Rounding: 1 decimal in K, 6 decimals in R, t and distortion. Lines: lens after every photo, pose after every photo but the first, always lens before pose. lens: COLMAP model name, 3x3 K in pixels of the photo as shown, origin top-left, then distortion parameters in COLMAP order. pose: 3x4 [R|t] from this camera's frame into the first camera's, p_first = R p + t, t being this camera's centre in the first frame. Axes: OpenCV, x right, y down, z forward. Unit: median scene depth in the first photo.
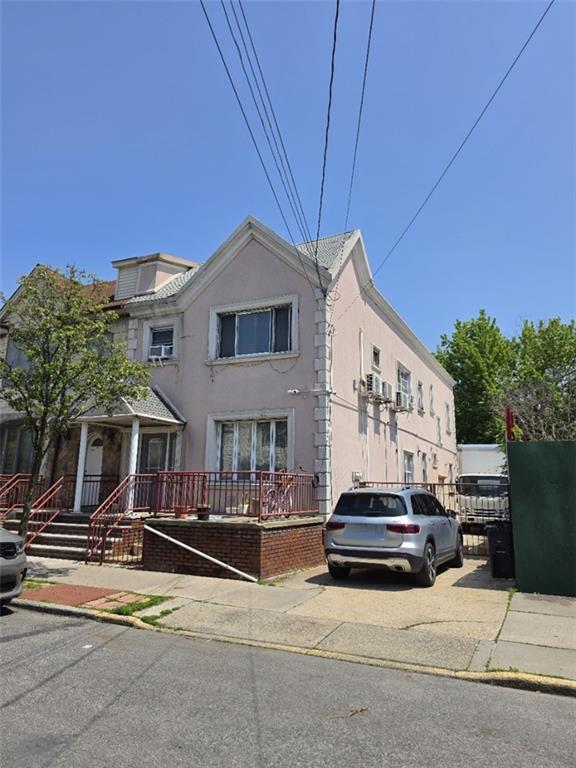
lens RADIAL K [[533.5, 0, 288.0], [0, 533.5, 384.0], [0, 0, 1]] dist [-0.004395, -0.005988]
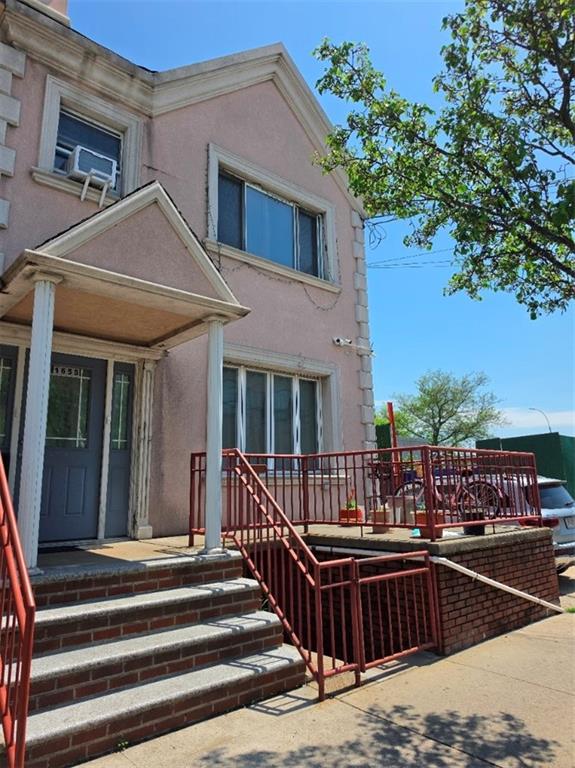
lens RADIAL K [[533.5, 0, 287.5], [0, 533.5, 384.0], [0, 0, 1]] dist [-0.004395, -0.005988]
pose [[0.385895, 0.150275, 0.910221, -0.579080], [-0.157350, 0.982908, -0.095566, 0.132502], [-0.909025, -0.106345, 0.402945, 0.716013]]
